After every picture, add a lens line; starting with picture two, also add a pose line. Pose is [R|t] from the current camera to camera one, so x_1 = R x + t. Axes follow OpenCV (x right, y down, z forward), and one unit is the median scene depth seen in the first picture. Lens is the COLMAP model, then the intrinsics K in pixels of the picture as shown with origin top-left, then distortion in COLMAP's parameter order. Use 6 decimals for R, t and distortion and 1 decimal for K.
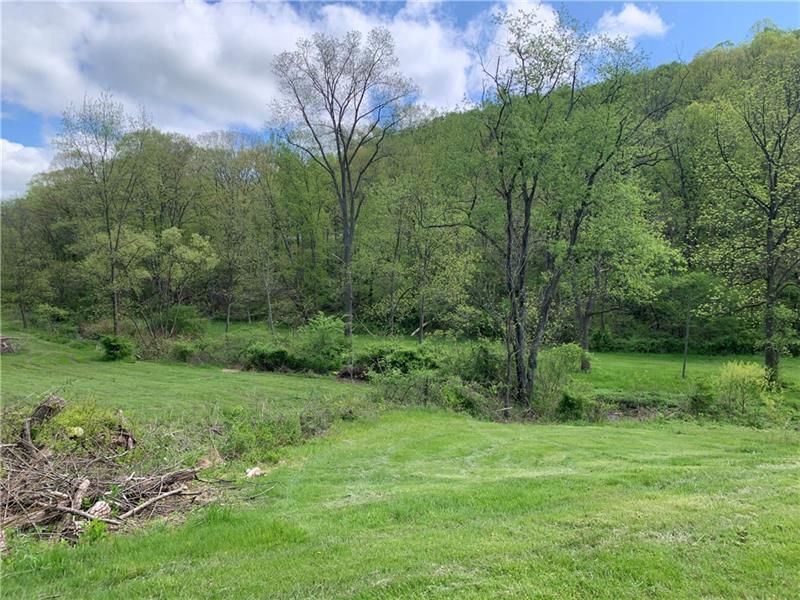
lens RADIAL K [[609.7, 0, 403.6], [0, 609.7, 295.4], [0, 0, 1]] dist [0.034492, -0.029791]
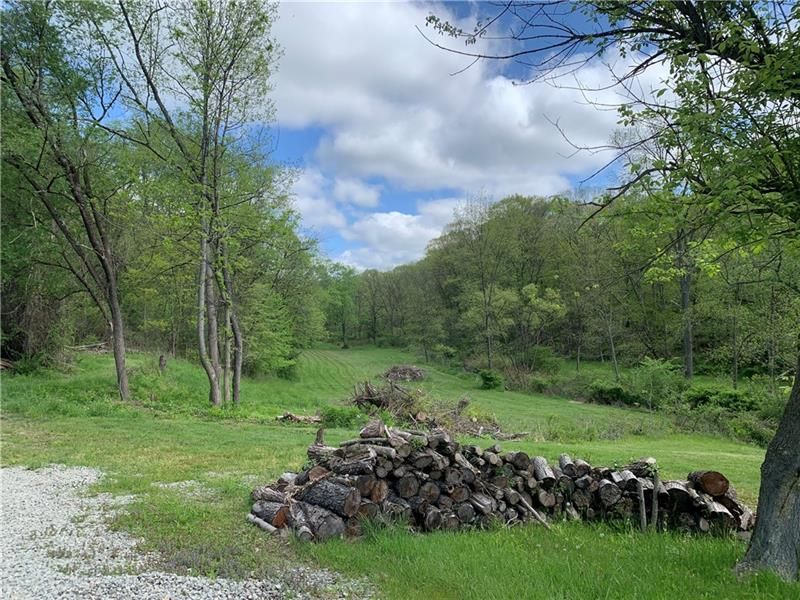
lens RADIAL K [[609.7, 0, 403.6], [0, 609.7, 295.4], [0, 0, 1]] dist [0.034492, -0.029791]
pose [[0.838050, -0.035827, -0.544416, 0.083714], [0.002625, 0.998095, -0.061643, -0.012676], [0.545588, 0.050231, 0.836547, -0.181620]]
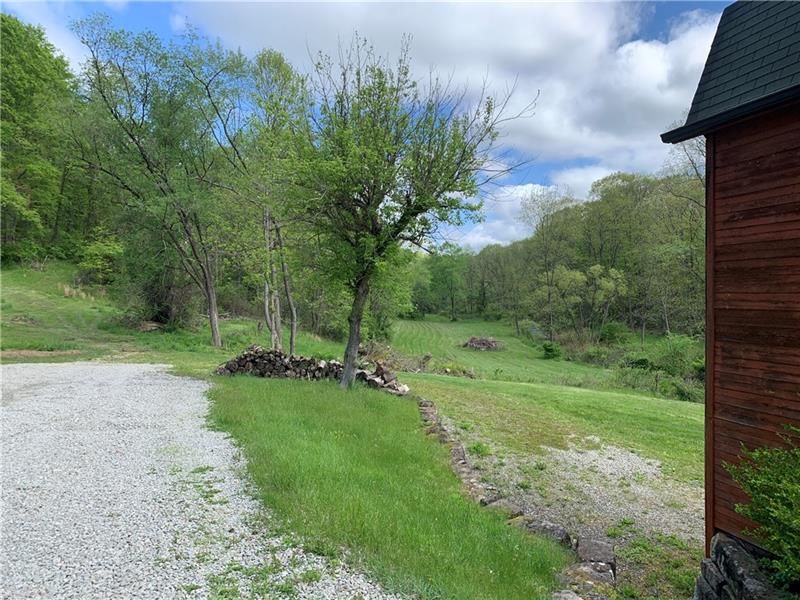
lens RADIAL K [[609.7, 0, 403.6], [0, 609.7, 295.4], [0, 0, 1]] dist [0.034492, -0.029791]
pose [[0.699910, -0.006084, -0.714205, 0.297889], [-0.009132, 0.999806, -0.017466, -0.016500], [0.714173, 0.018747, 0.699718, -0.255745]]
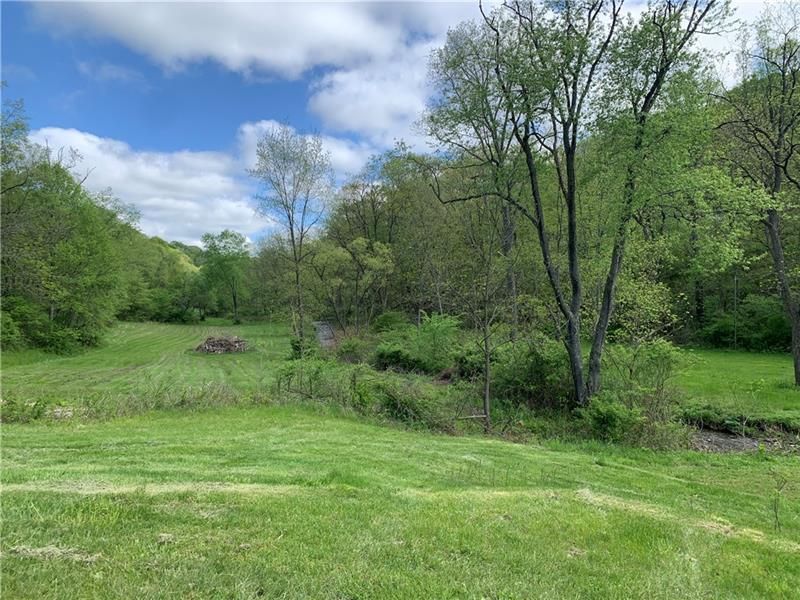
lens RADIAL K [[609.7, 0, 403.6], [0, 609.7, 295.4], [0, 0, 1]] dist [0.034492, -0.029791]
pose [[0.869334, -0.034049, -0.493051, 0.221766], [0.024605, 0.999369, -0.025631, 0.019357], [0.493613, 0.010150, 0.869623, 0.105095]]
